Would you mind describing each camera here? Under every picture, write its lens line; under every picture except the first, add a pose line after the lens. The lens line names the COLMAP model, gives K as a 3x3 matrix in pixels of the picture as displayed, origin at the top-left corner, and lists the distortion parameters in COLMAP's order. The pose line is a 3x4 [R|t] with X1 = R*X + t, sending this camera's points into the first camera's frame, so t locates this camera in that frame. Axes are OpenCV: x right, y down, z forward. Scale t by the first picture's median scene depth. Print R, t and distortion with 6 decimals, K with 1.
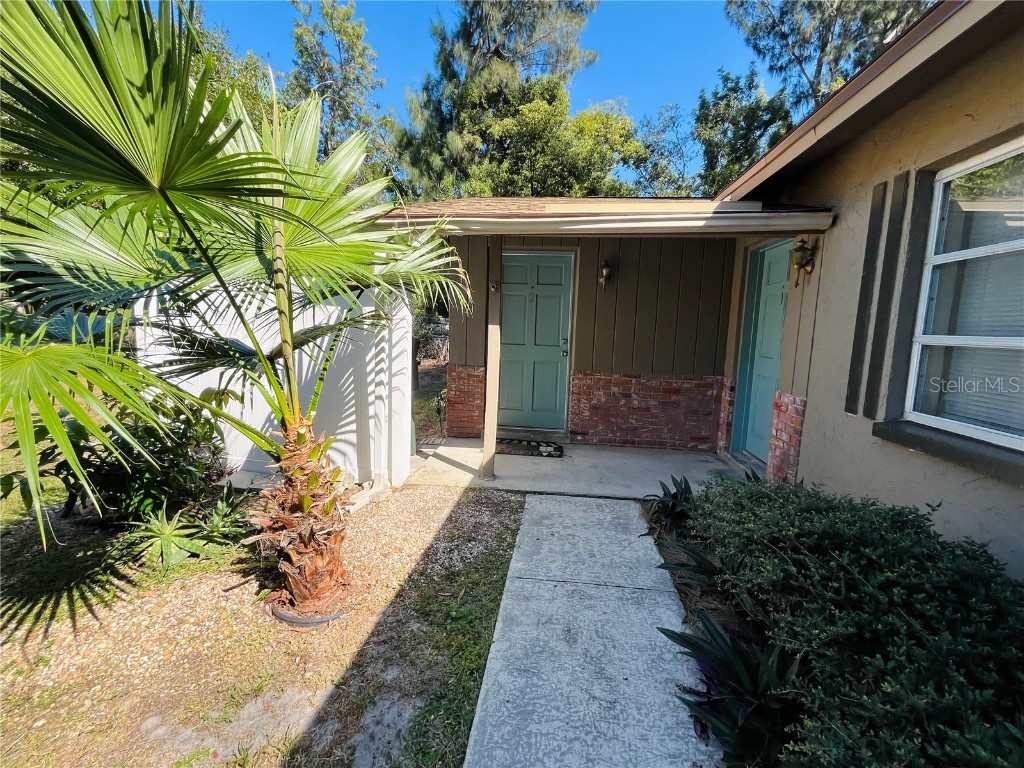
lens RADIAL K [[448.3, 0, 511.1], [0, 448.3, 384.9], [0, 0, 1]] dist [-0.006823, 0.001074]
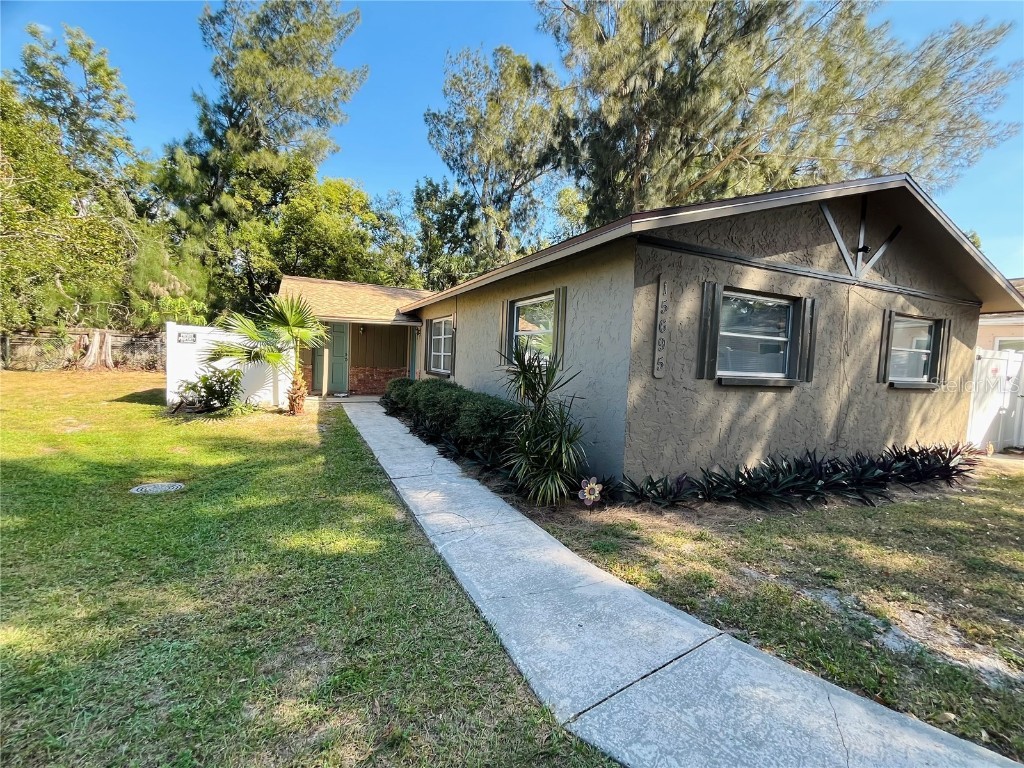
lens RADIAL K [[448.3, 0, 513.0], [0, 448.3, 384.8], [0, 0, 1]] dist [-0.006823, 0.001074]
pose [[0.845276, -0.026872, 0.533653, -0.121966], [0.050210, 0.998310, -0.029259, 0.054361], [-0.531965, 0.051526, 0.845197, -0.452711]]
